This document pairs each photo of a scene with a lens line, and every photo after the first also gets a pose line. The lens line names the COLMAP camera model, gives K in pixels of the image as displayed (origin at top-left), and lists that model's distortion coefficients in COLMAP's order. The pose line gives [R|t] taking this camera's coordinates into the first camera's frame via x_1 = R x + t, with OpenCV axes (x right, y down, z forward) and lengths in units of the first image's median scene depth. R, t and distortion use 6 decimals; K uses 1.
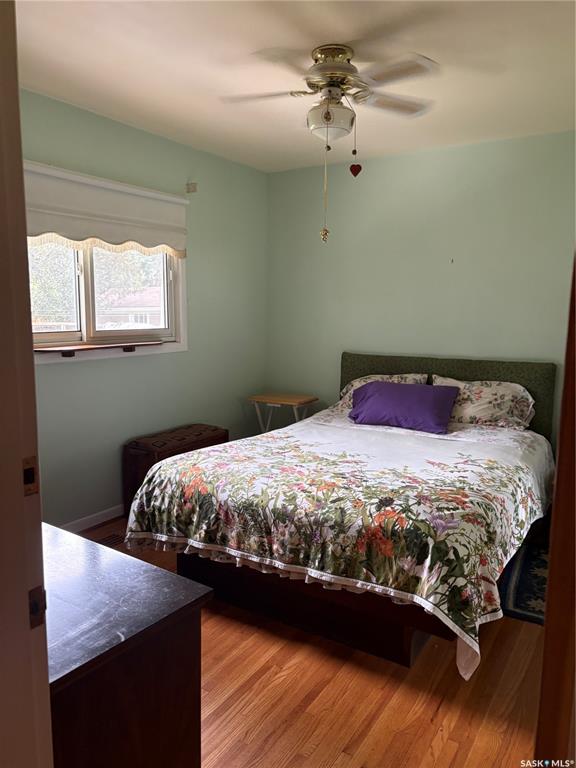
lens RADIAL K [[579.8, 0, 288.0], [0, 579.8, 384.0], [0, 0, 1]] dist [0.063397, -0.060950]
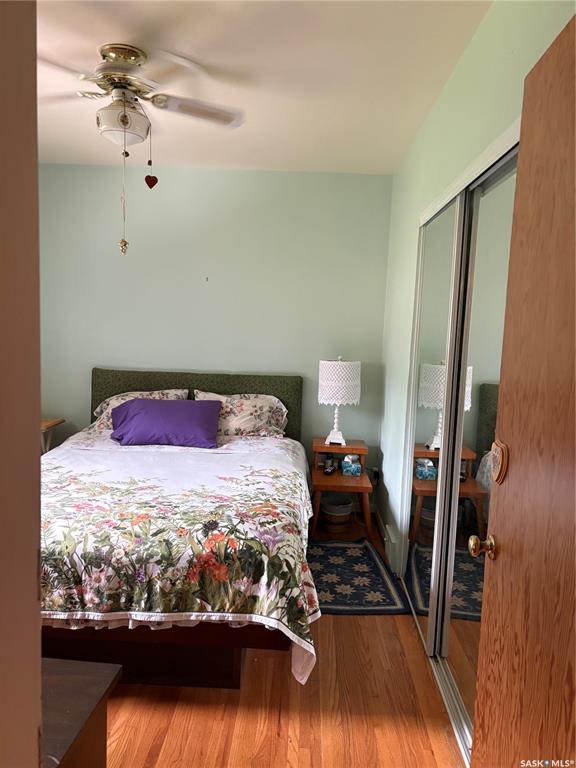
lens RADIAL K [[579.8, 0, 288.0], [0, 579.8, 384.0], [0, 0, 1]] dist [0.063397, -0.060950]
pose [[0.871831, -0.033387, 0.488667, -0.175457], [0.041876, 0.999102, -0.006450, -0.021796], [-0.488013, 0.026087, 0.872446, 0.071227]]
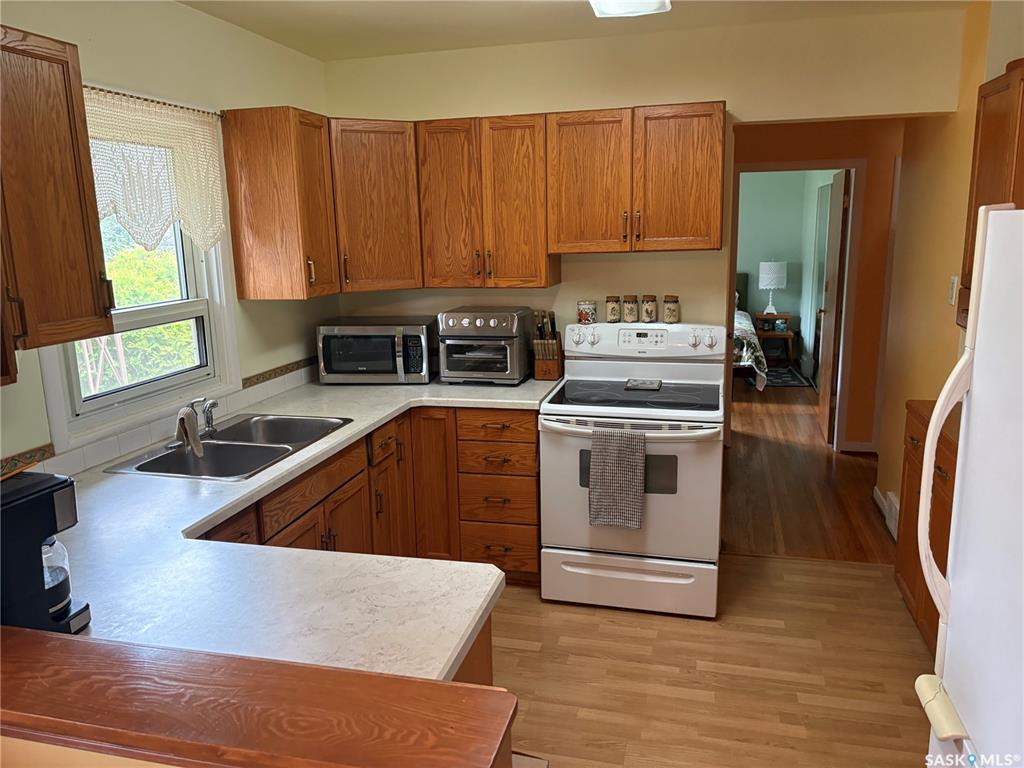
lens RADIAL K [[773.1, 0, 512.0], [0, 773.1, 384.0], [0, 0, 1]] dist [0.063397, -0.060950]
pose [[0.954765, -0.091437, 0.282954, -1.426230], [0.072781, 0.994465, 0.075778, 0.105565], [-0.288317, -0.051757, 0.956135, -1.637632]]
